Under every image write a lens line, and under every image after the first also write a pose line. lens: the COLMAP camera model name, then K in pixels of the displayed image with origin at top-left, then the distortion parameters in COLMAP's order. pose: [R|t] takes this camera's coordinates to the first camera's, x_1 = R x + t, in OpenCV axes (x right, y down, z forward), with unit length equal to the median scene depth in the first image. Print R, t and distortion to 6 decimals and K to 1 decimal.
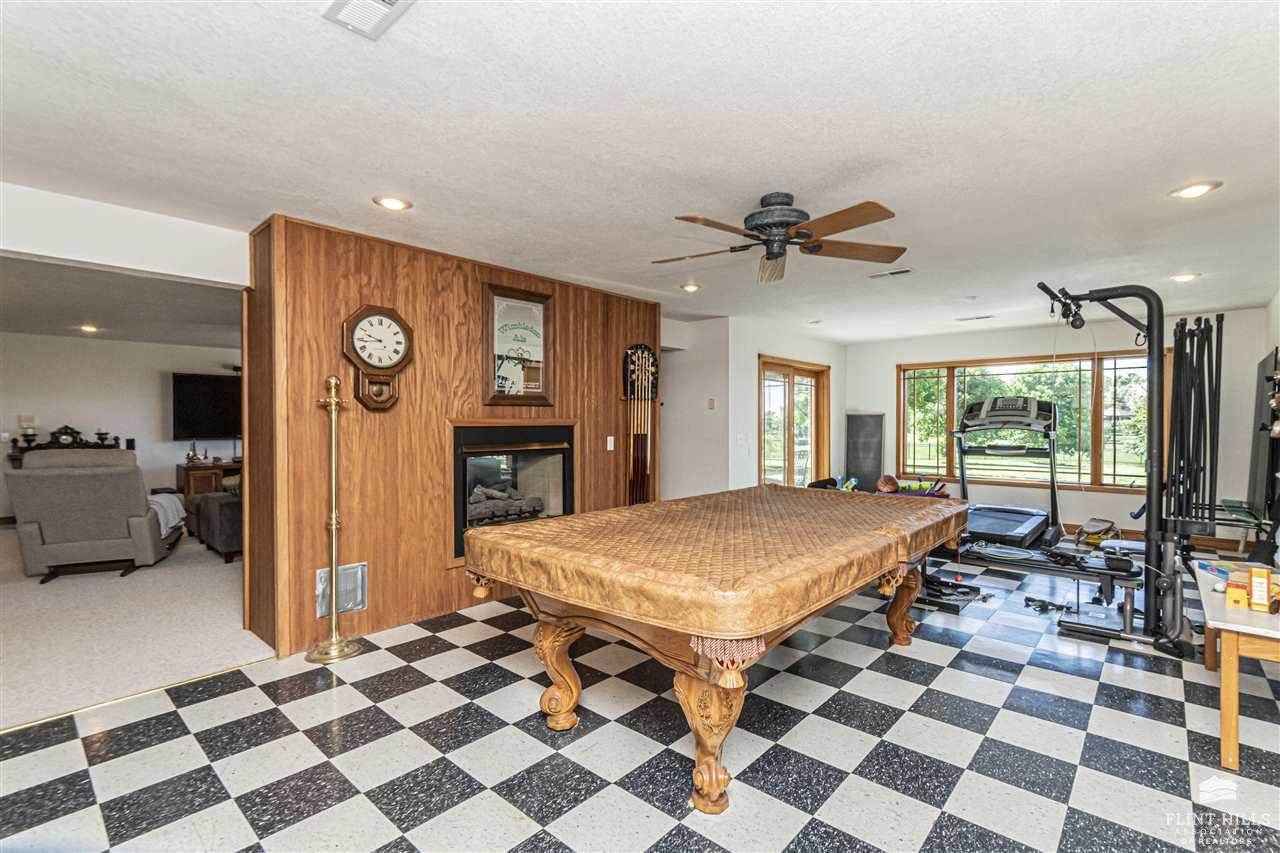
lens RADIAL K [[558.2, 0, 648.2], [0, 558.2, 427.0], [0, 0, 1]] dist [0.001607, 0.000363]
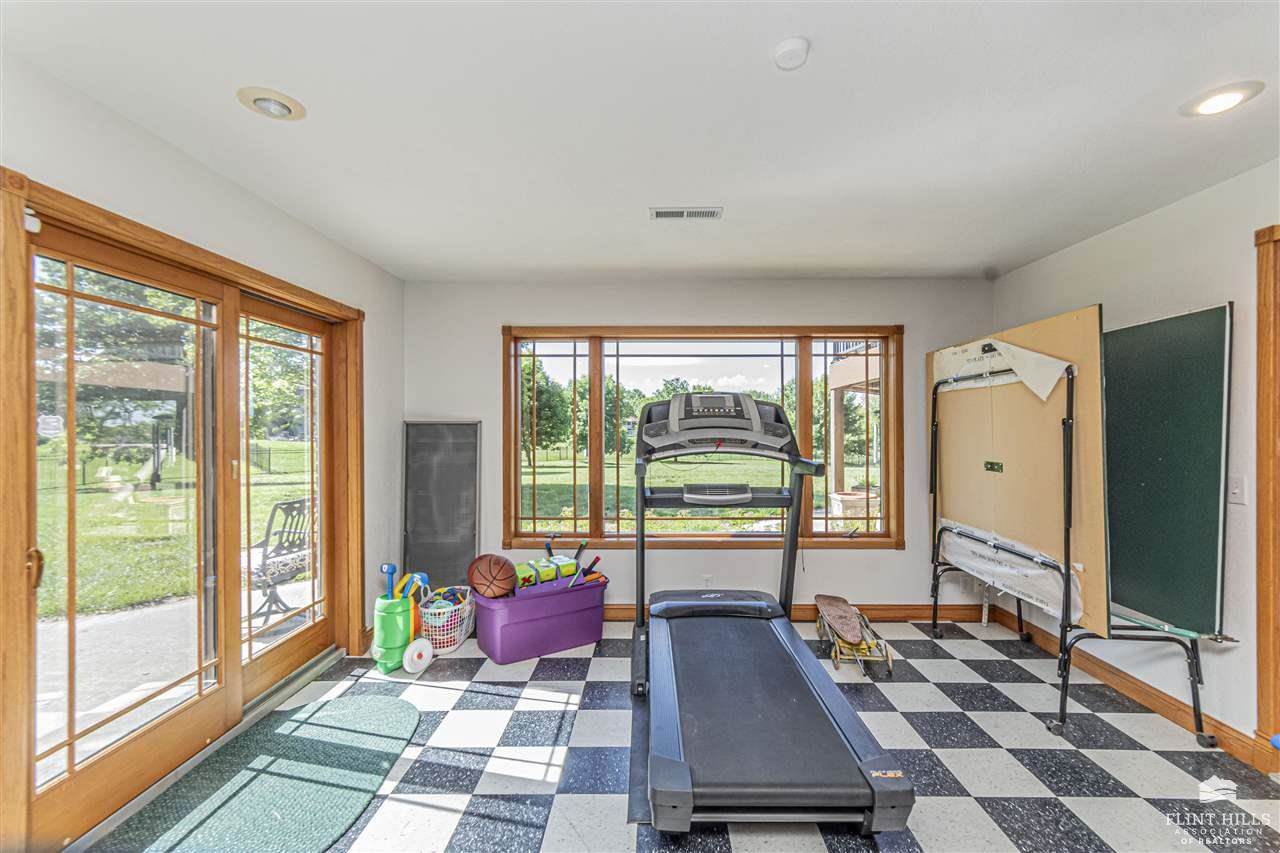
lens RADIAL K [[558.2, 0, 648.2], [0, 558.2, 427.0], [0, 0, 1]] dist [0.001607, 0.000363]
pose [[0.744492, -0.004473, 0.667616, 0.216874], [0.008529, 0.999960, -0.002812, -0.017494], [-0.667576, 0.007787, 0.744501, 0.572686]]
